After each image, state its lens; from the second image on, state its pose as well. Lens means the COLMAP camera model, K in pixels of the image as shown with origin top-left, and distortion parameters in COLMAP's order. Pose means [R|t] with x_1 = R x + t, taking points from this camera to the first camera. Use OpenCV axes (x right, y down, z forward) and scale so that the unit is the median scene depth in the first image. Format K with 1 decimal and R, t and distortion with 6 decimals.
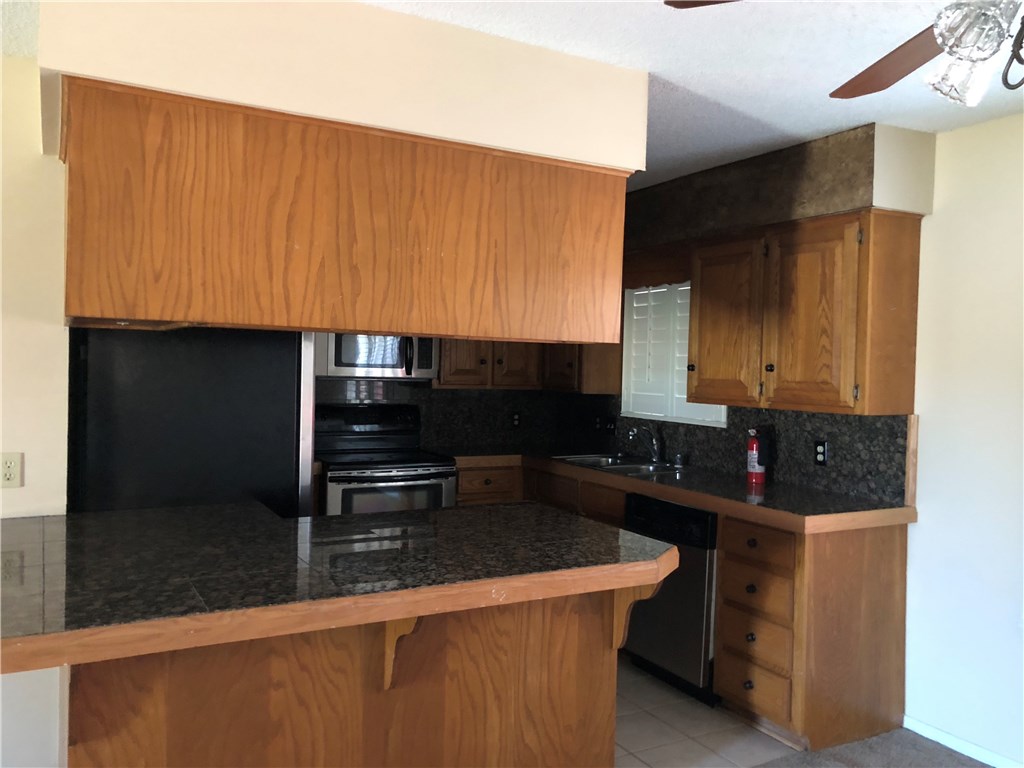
lens RADIAL K [[827.7, 0, 509.7], [0, 827.7, 385.3], [0, 0, 1]] dist [0.099682, 0.003377]
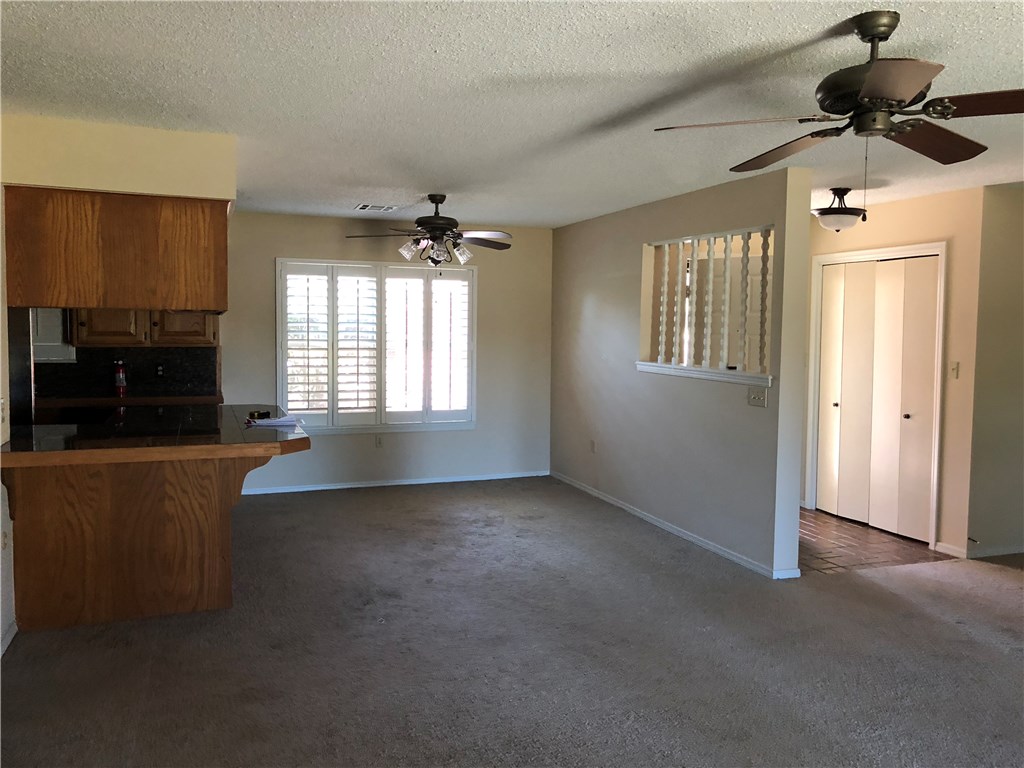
lens RADIAL K [[827.7, 0, 512.1], [0, 827.7, 384.3], [0, 0, 1]] dist [0.099682, 0.003377]
pose [[0.303244, -0.088896, 0.948757, -1.184494], [0.023772, 0.996035, 0.085728, -0.028876], [-0.952616, -0.003443, 0.304155, -0.289549]]
